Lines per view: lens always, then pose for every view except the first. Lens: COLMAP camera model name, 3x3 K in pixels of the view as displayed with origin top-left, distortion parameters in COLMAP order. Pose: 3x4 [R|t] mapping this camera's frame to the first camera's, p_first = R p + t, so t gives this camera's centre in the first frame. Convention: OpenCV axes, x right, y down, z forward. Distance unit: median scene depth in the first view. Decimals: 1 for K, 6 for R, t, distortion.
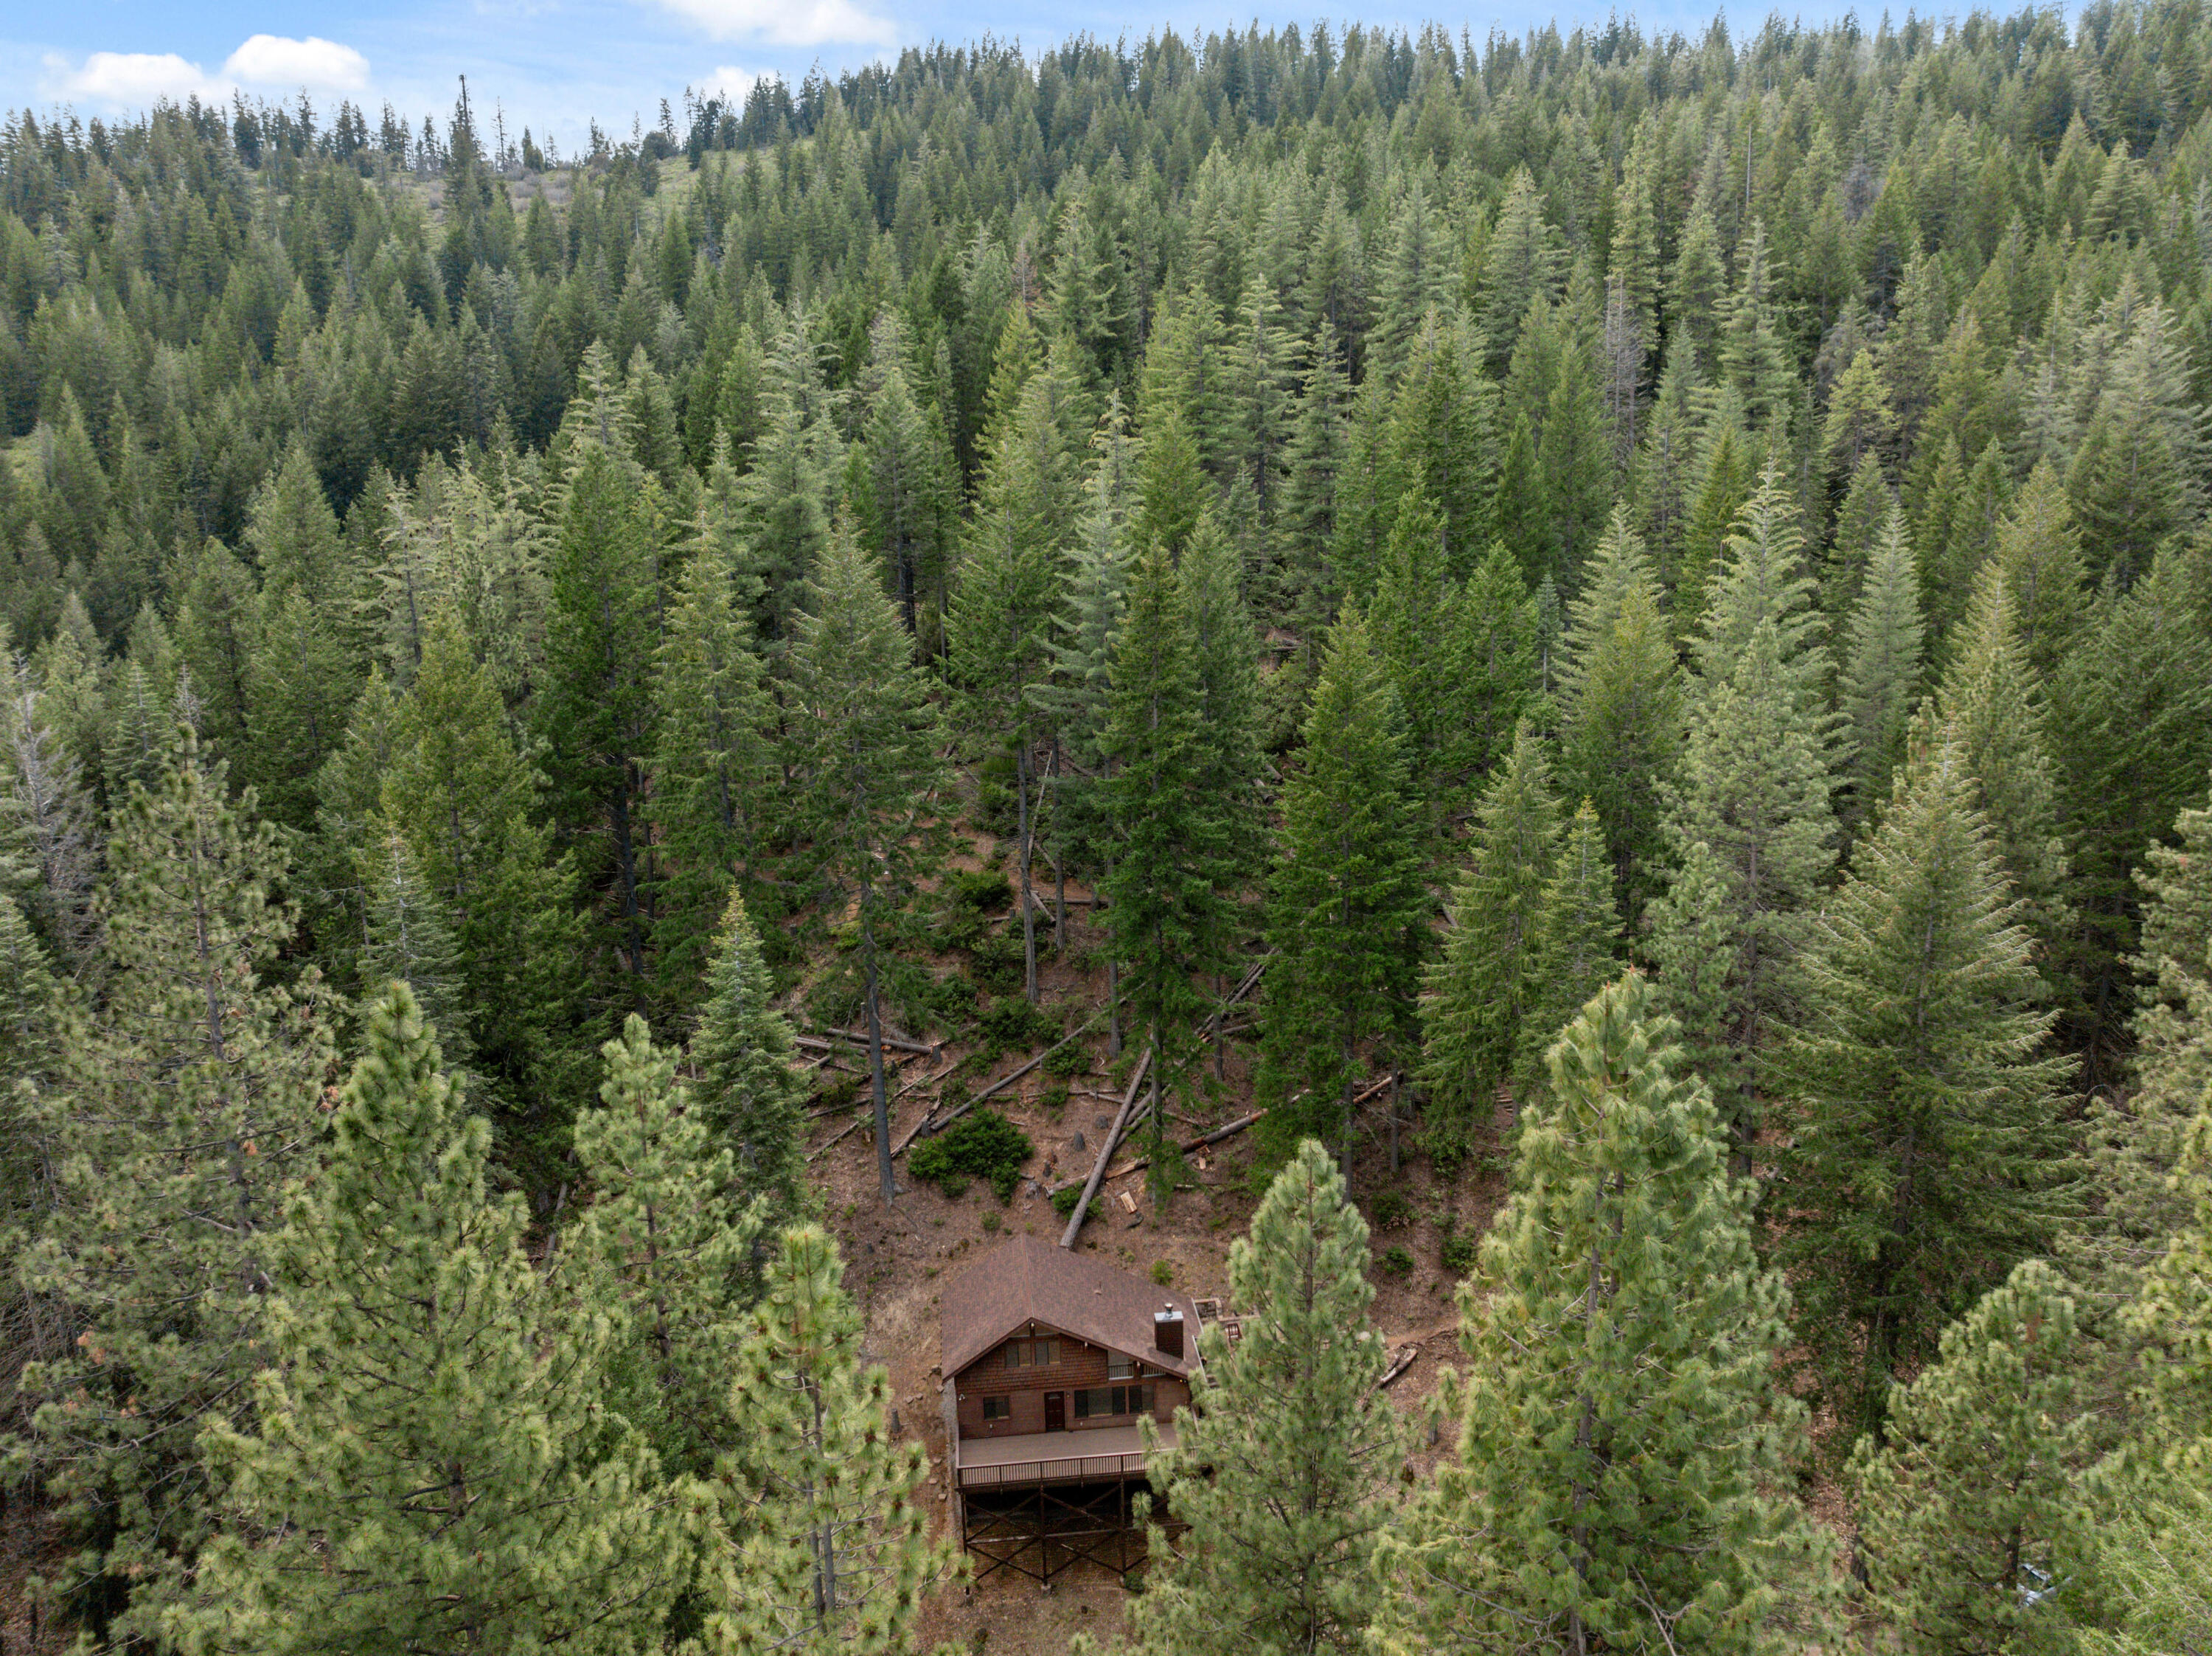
lens RADIAL K [[1560.5, 0, 1111.2], [0, 1560.5, 824.8], [0, 0, 1]] dist [-0.054168, 0.023883]
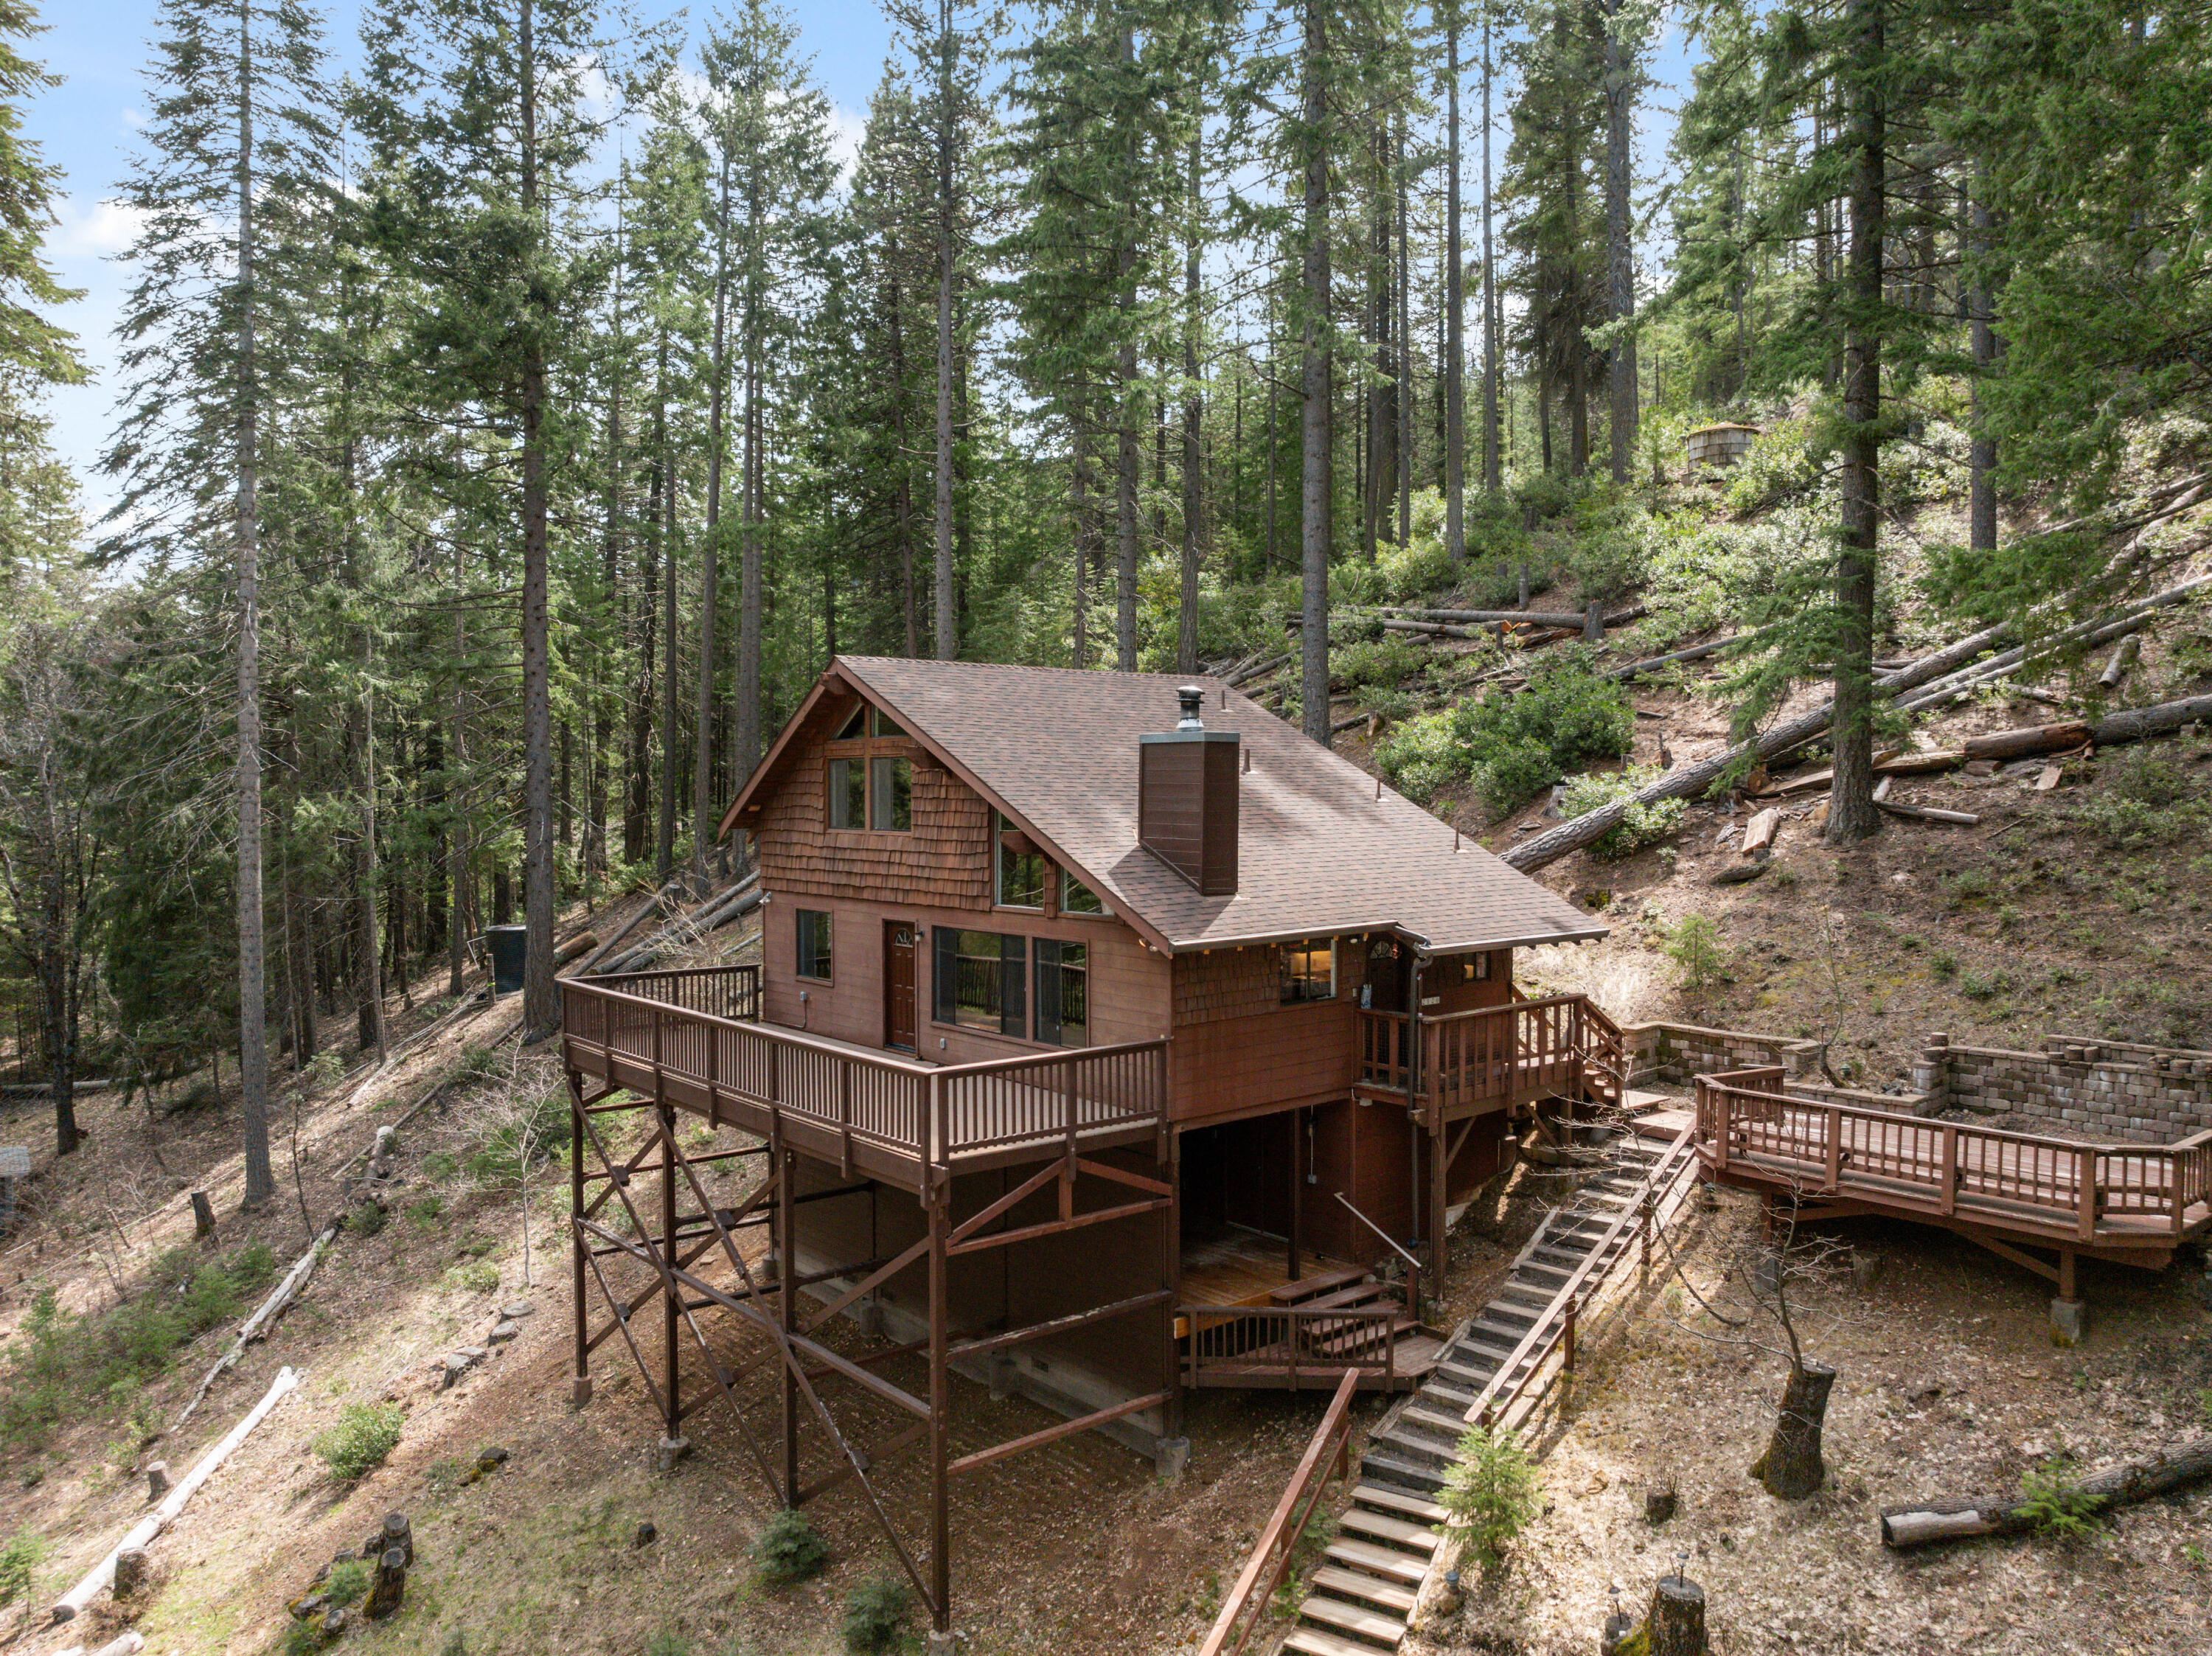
lens RADIAL K [[1560.5, 0, 1105.8], [0, 1560.5, 807.0], [0, 0, 1]] dist [-0.054168, 0.023883]
pose [[0.561936, 0.040341, -0.826196, 0.200915], [-0.178449, 0.981203, -0.073463, 0.267244], [0.807703, 0.188715, 0.558572, 0.625662]]
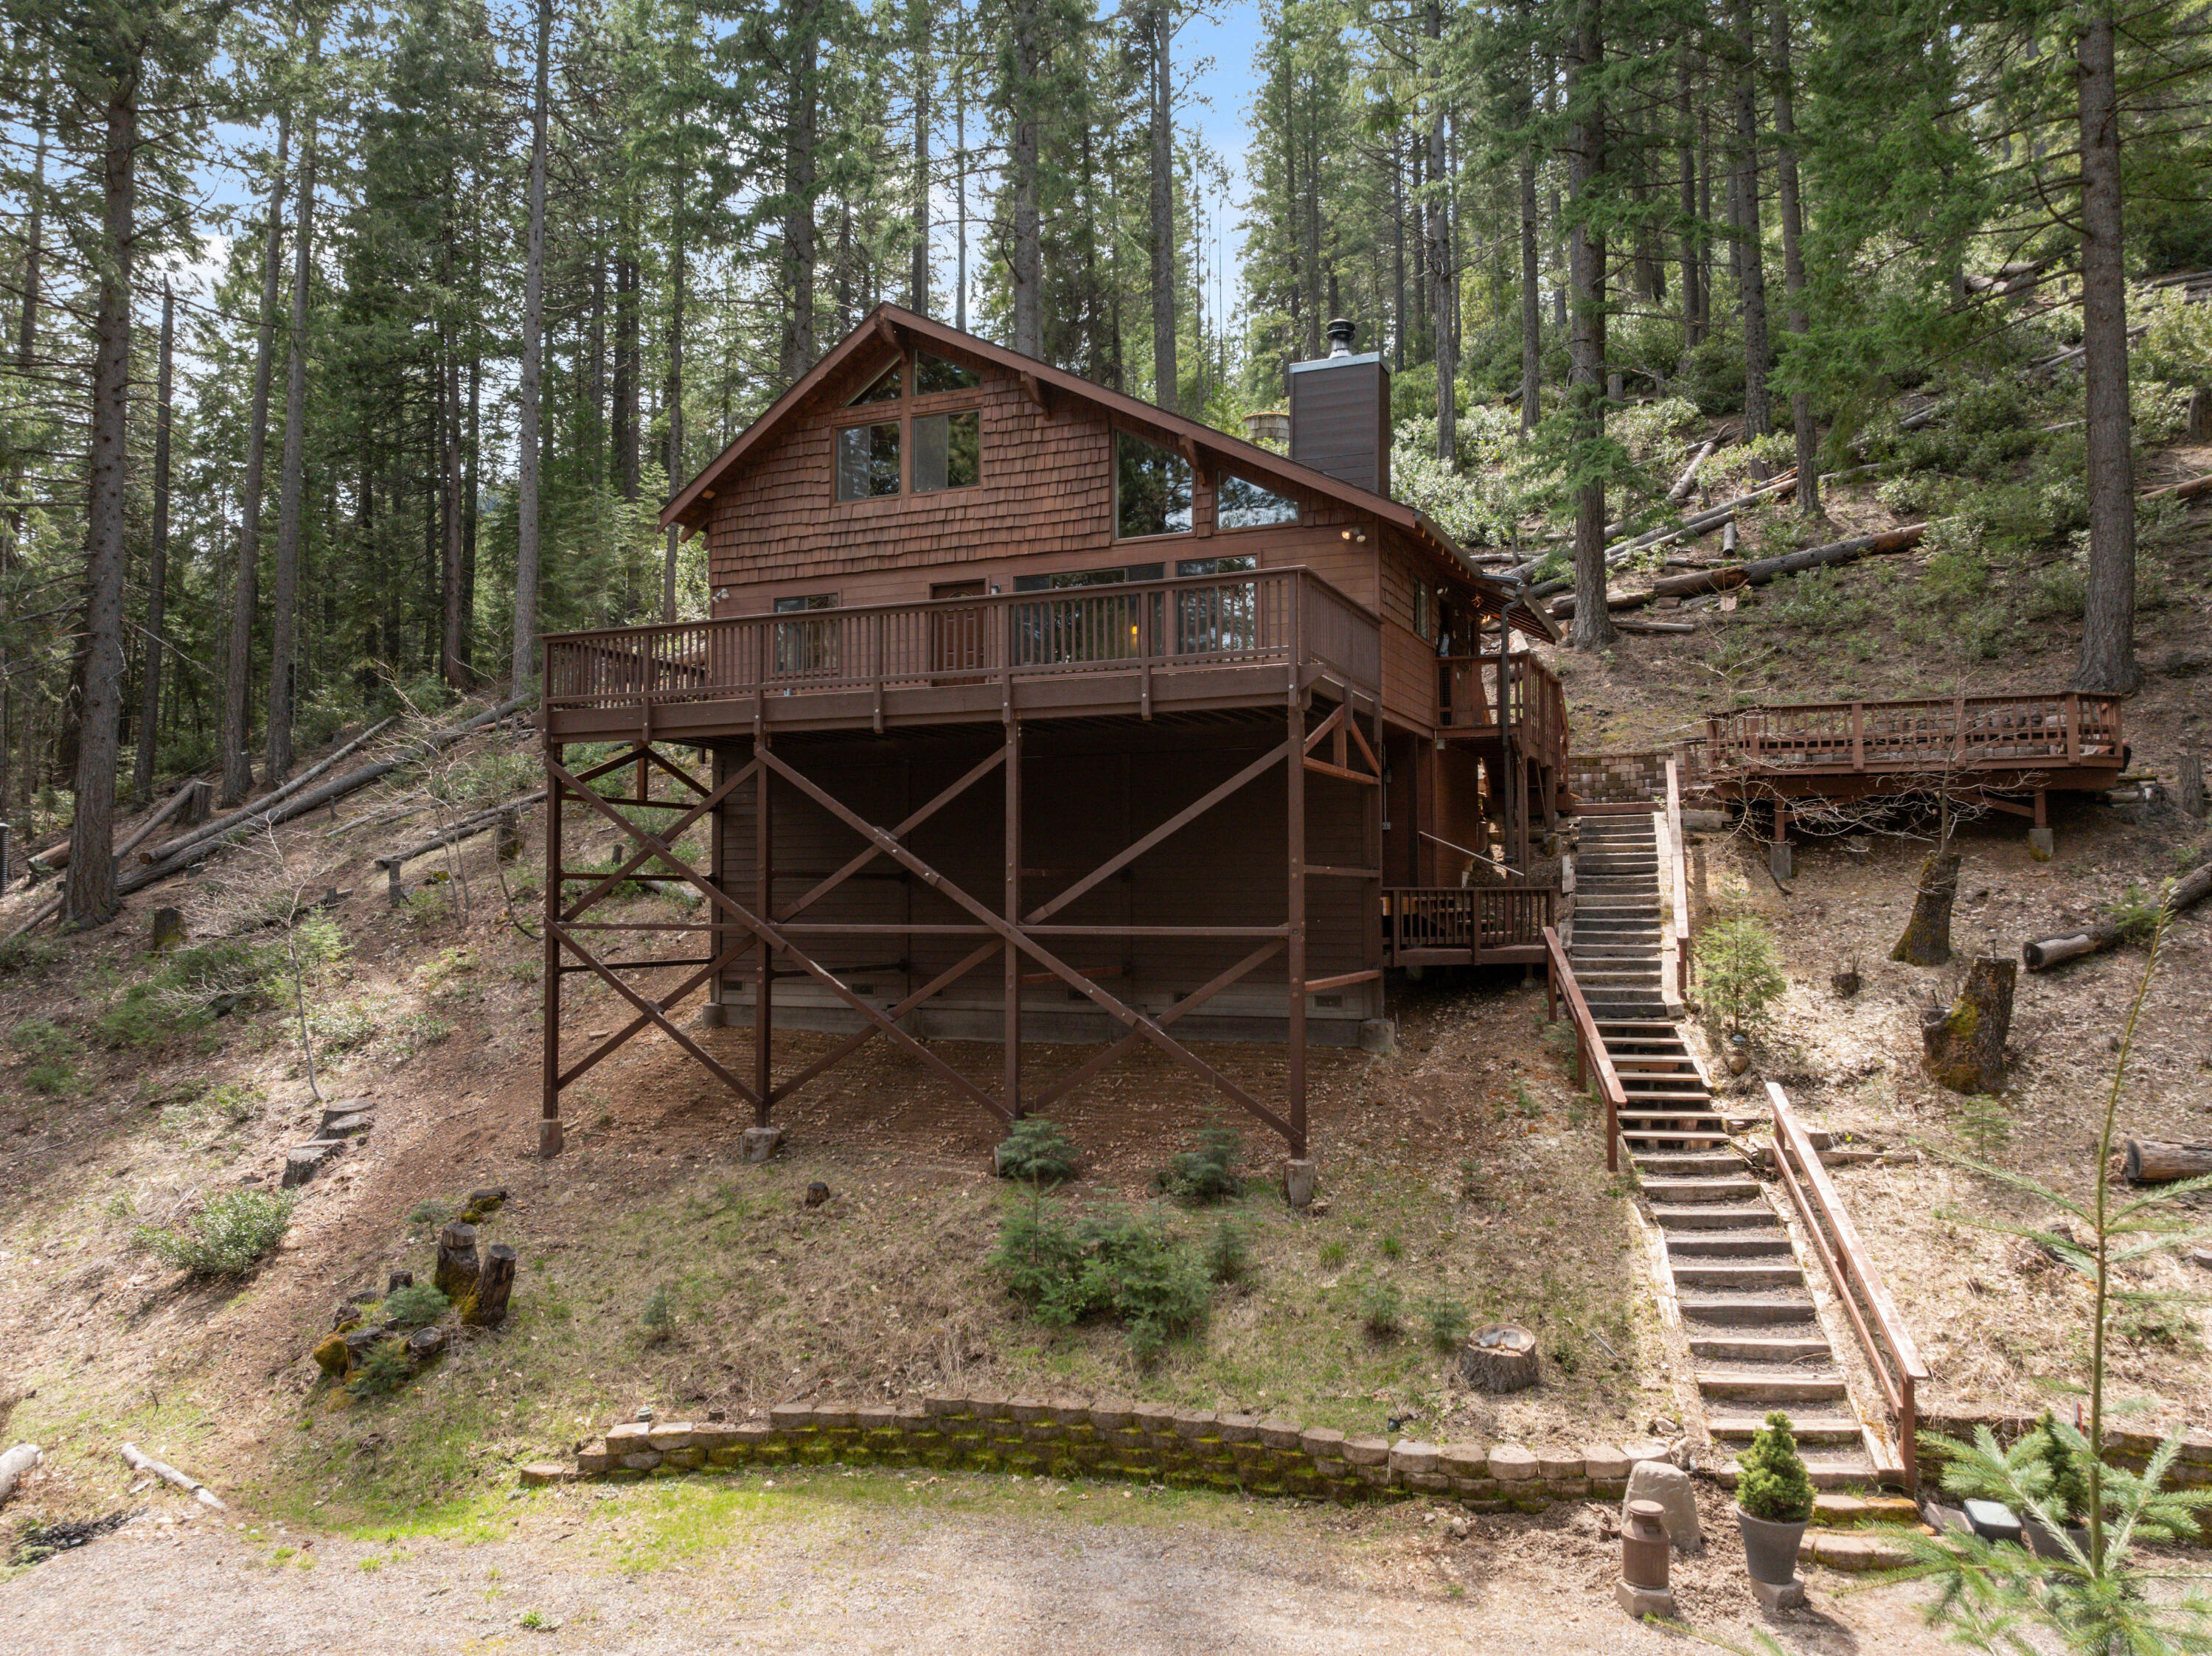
lens RADIAL K [[1560.5, 0, 1107.5], [0, 1560.5, 811.4], [0, 0, 1]] dist [-0.054168, 0.023883]
pose [[0.869103, 0.003097, -0.494622, 0.110965], [-0.122875, 0.969986, -0.209831, 0.354665], [0.479126, 0.243141, 0.843398, 0.561655]]
